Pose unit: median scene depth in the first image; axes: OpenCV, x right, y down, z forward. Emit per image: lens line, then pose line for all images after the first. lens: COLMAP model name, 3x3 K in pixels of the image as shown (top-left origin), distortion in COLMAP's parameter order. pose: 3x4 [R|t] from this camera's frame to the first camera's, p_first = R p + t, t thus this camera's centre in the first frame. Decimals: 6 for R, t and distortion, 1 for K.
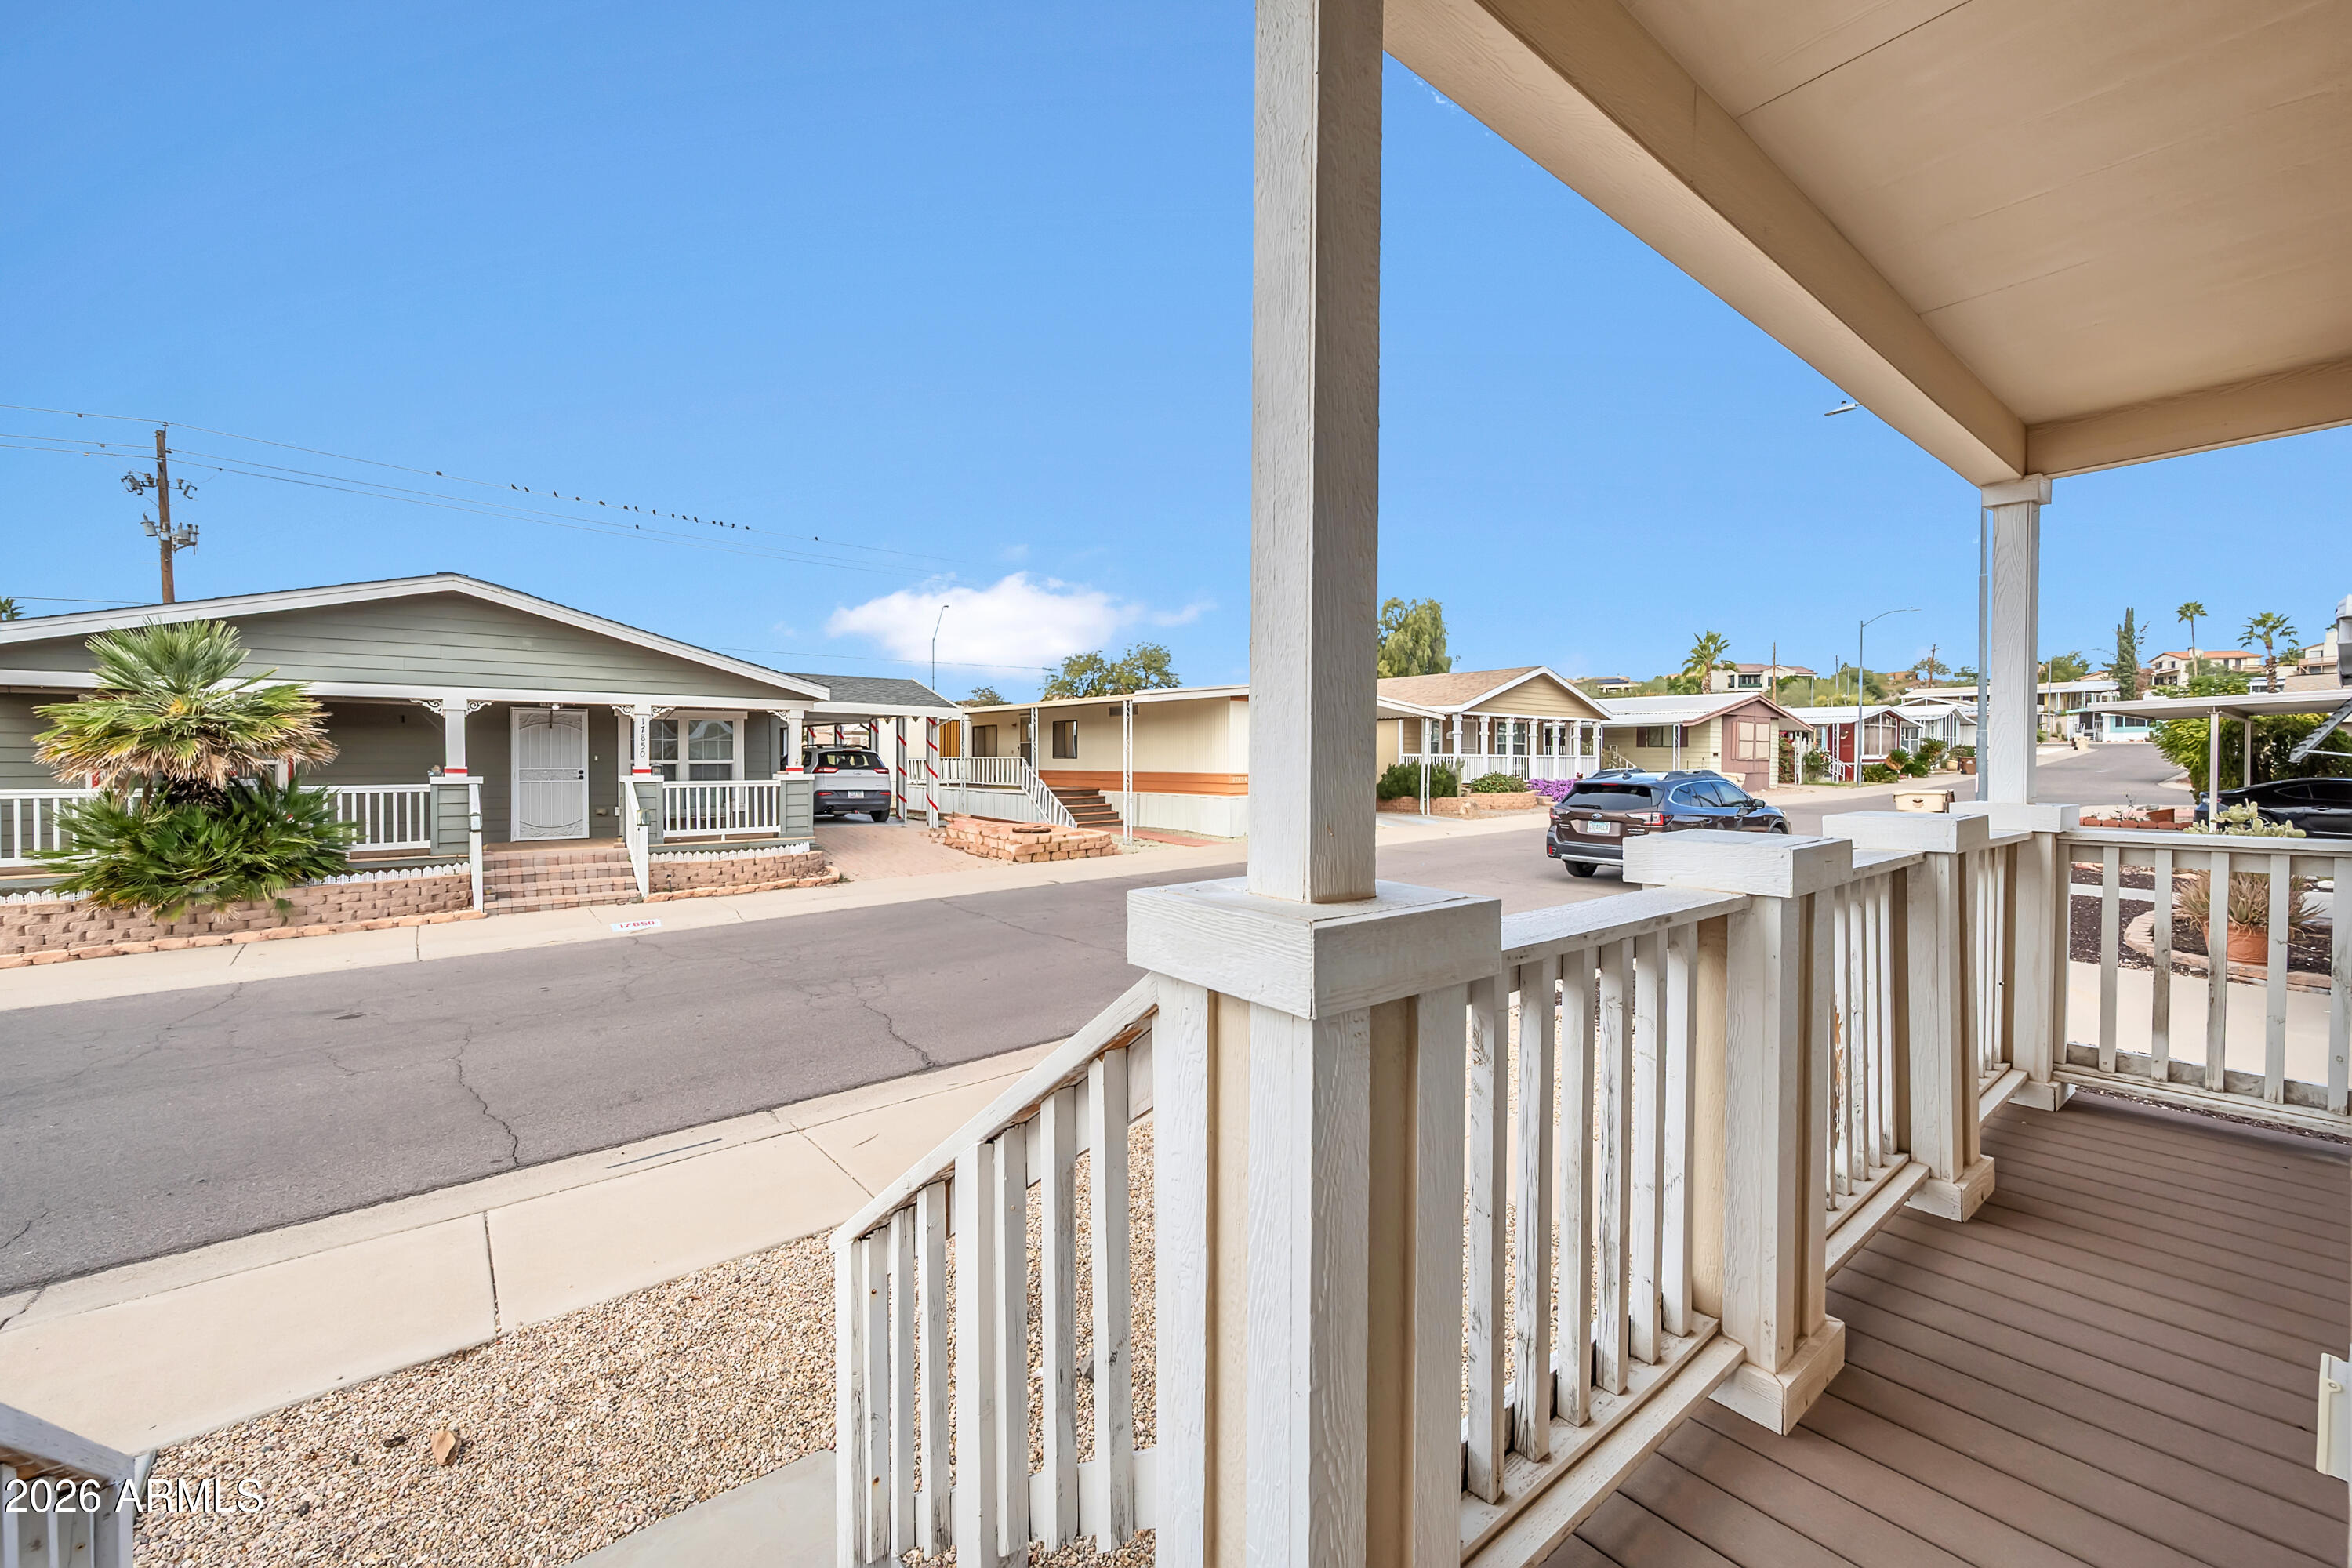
lens RADIAL K [[930.4, 0, 1179.5], [0, 930.4, 767.6], [0, 0, 1]] dist [-0.001347, -0.000194]
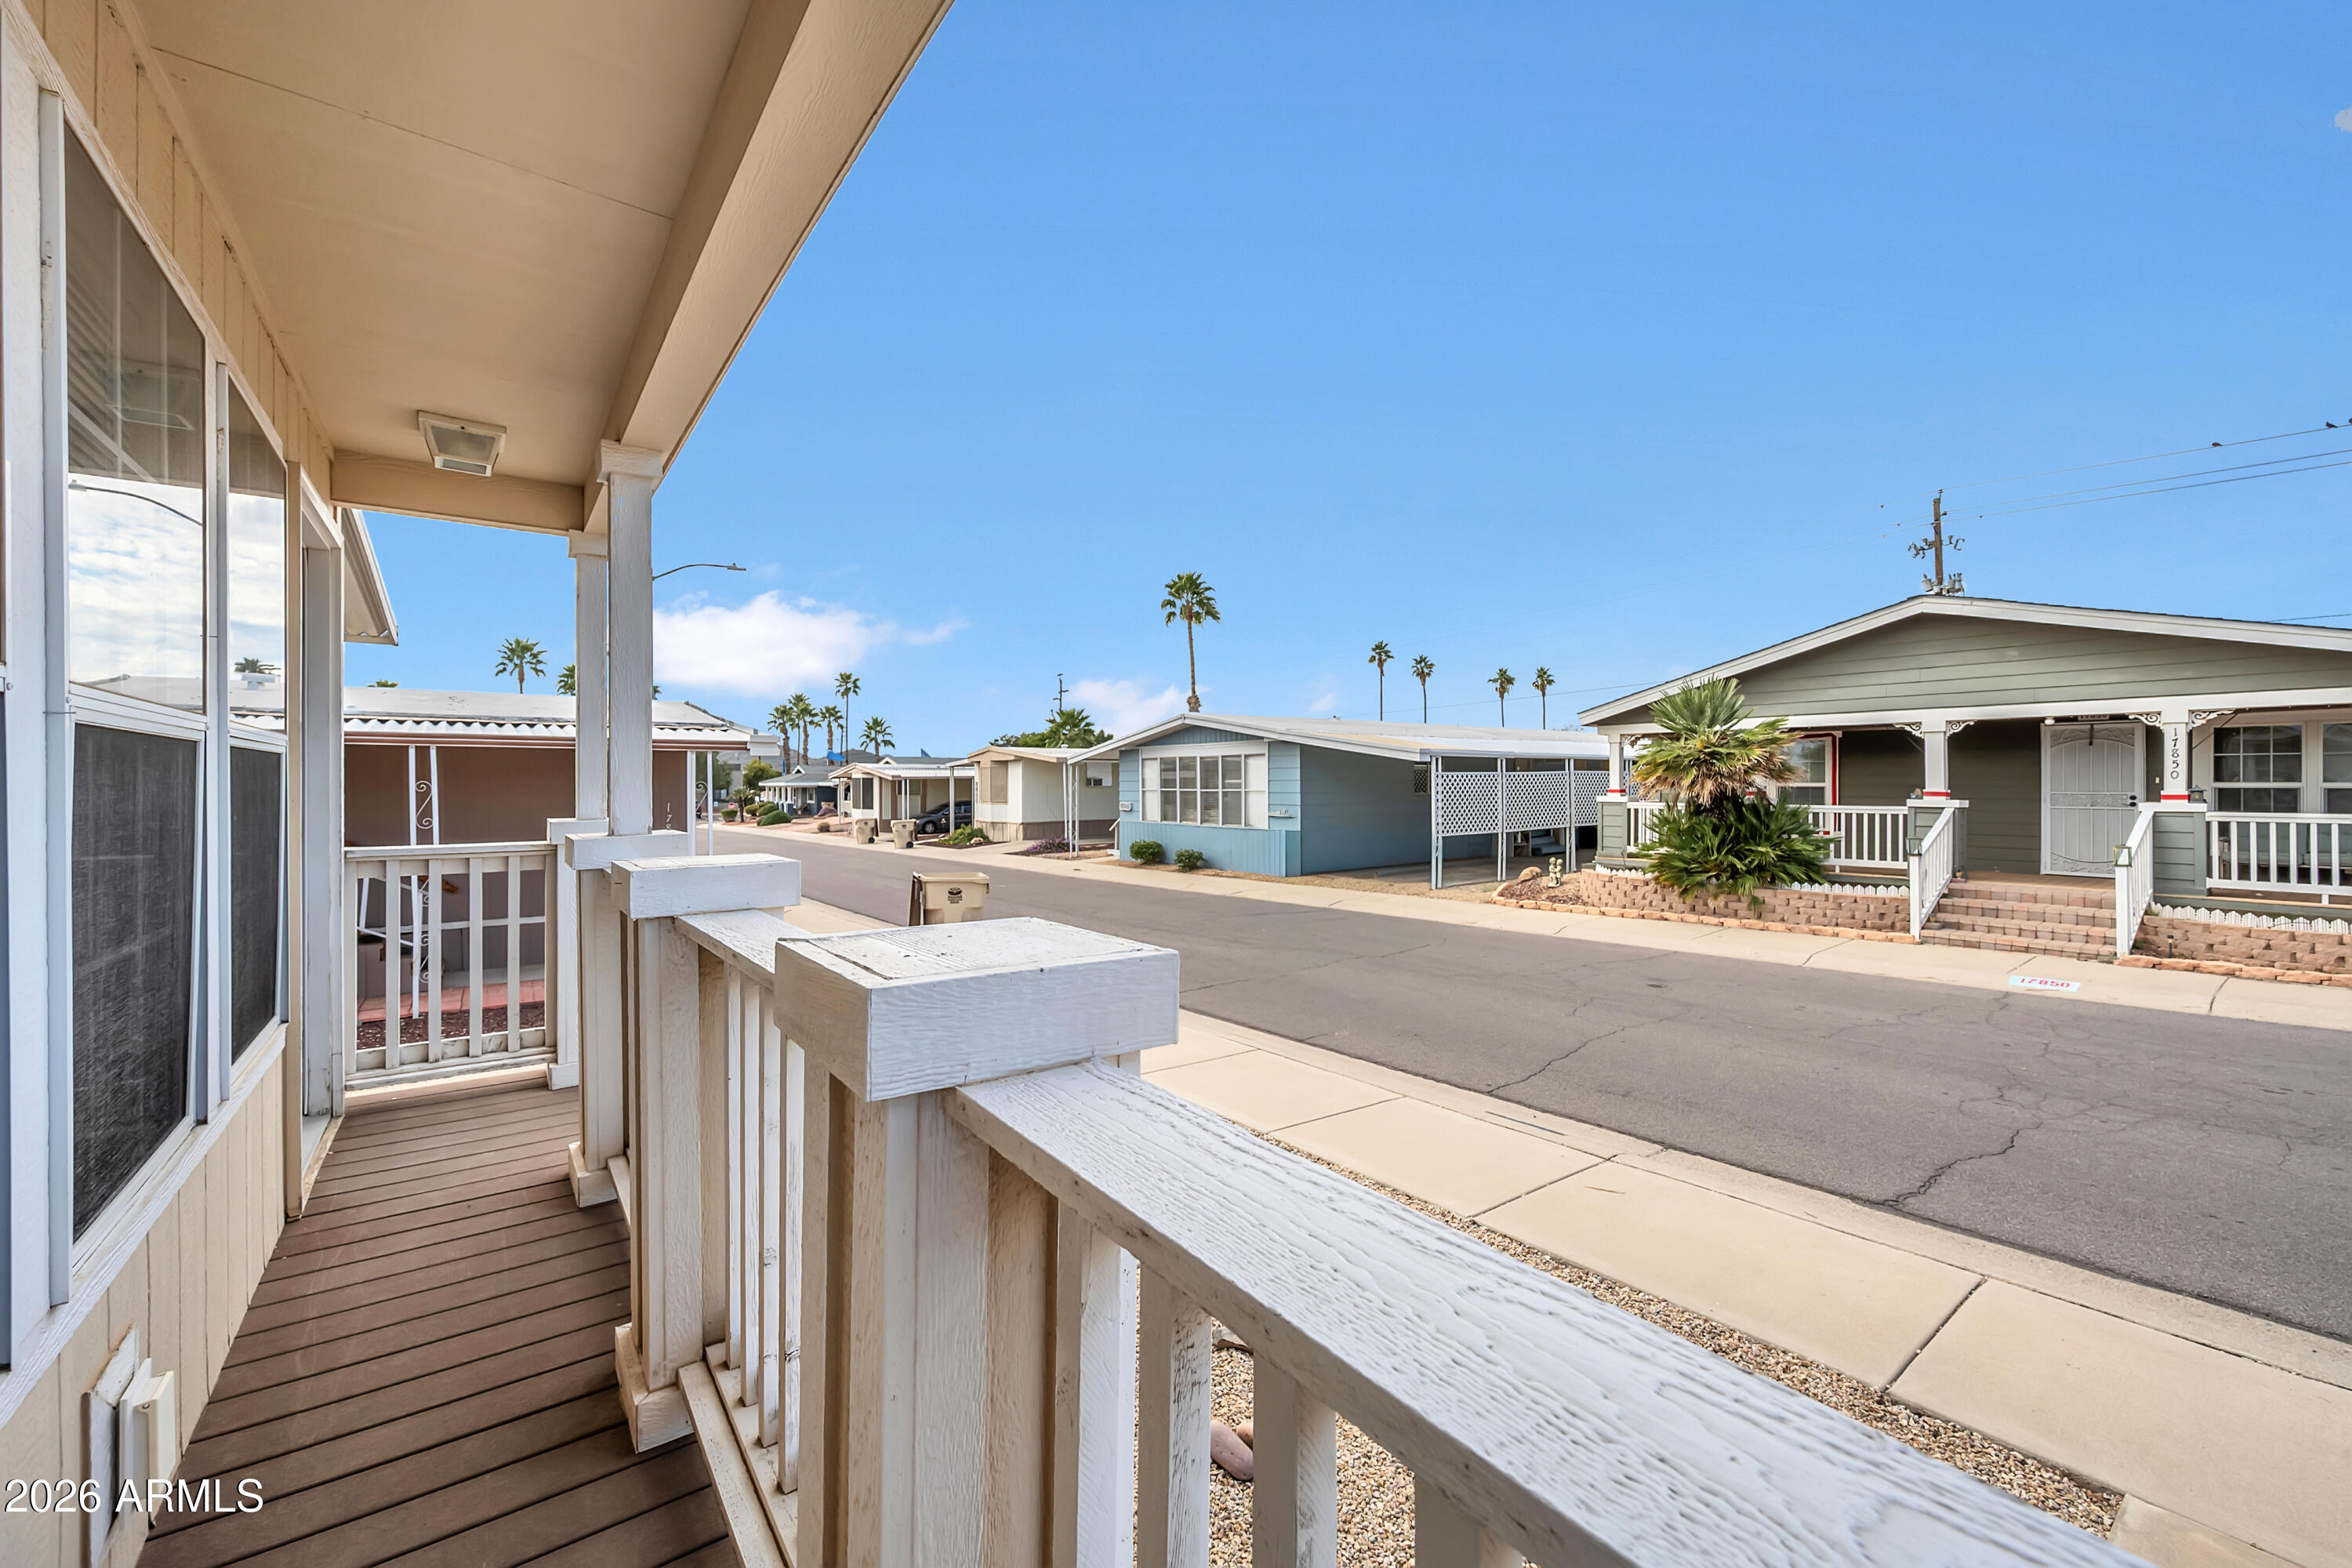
lens RADIAL K [[931.6, 0, 1176.0], [0, 931.6, 784.0], [0, 0, 1]] dist [0.001517, -0.000086]
pose [[-0.030178, 0.001078, -0.999544, 0.244917], [-0.008220, 0.999965, 0.001326, -0.001555], [0.999511, 0.008257, -0.030168, 0.238628]]
